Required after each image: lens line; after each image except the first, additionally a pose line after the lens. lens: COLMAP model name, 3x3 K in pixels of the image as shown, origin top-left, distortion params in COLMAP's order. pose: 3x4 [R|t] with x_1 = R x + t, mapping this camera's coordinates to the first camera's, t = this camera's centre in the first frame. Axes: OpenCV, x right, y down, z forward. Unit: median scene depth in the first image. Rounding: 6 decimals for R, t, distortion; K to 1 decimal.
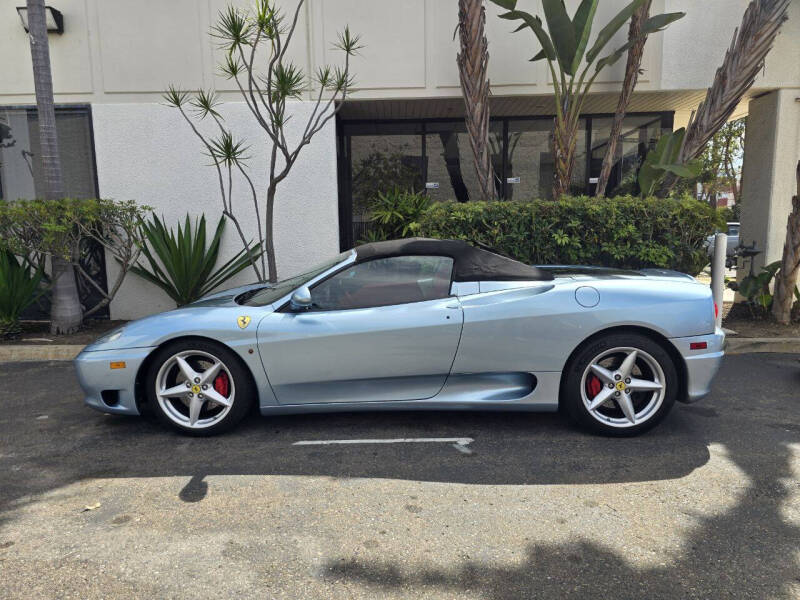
lens RADIAL K [[545.3, 0, 387.5], [0, 545.3, 306.0], [0, 0, 1]] dist [0.048916, -0.042957]
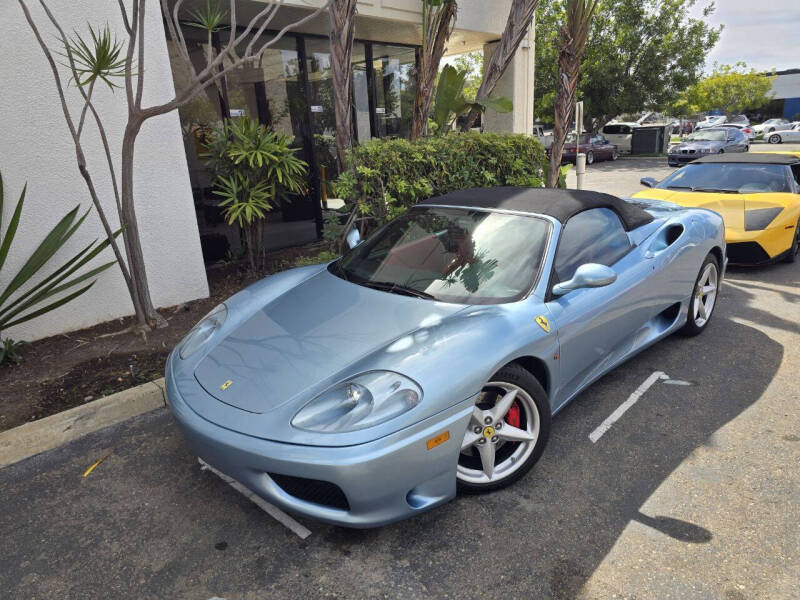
lens RADIAL K [[545.3, 0, 401.5], [0, 545.3, 301.2], [0, 0, 1]] dist [0.048916, -0.042957]
pose [[0.680642, -0.231955, 0.694927, -0.550346], [0.135913, 0.972068, 0.191340, -0.104682], [-0.719899, -0.035784, 0.693156, 0.357460]]
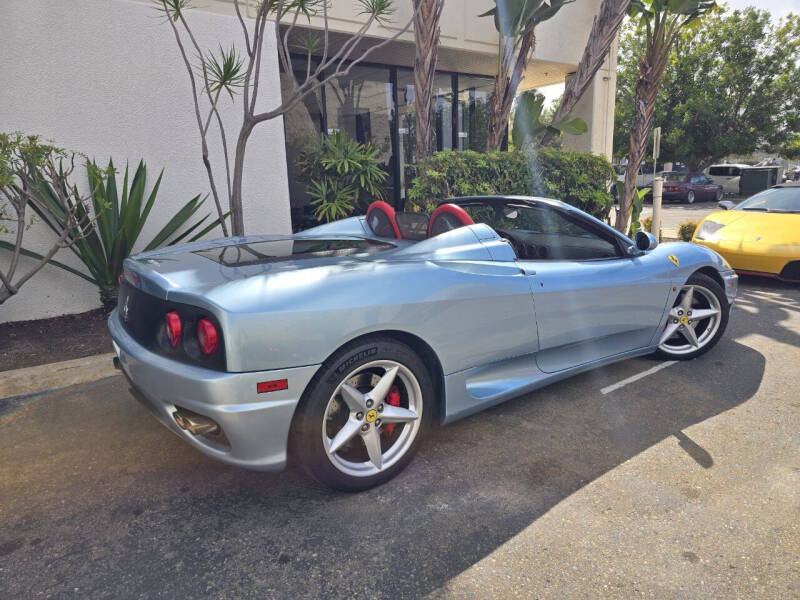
lens RADIAL K [[545.3, 0, 400.2], [0, 545.3, 299.6], [0, 0, 1]] dist [0.048916, -0.042957]
pose [[0.799493, -0.135142, 0.585275, -0.594286], [0.094820, 0.990540, 0.099193, -0.028210], [-0.593144, -0.023808, 0.804744, 0.245951]]
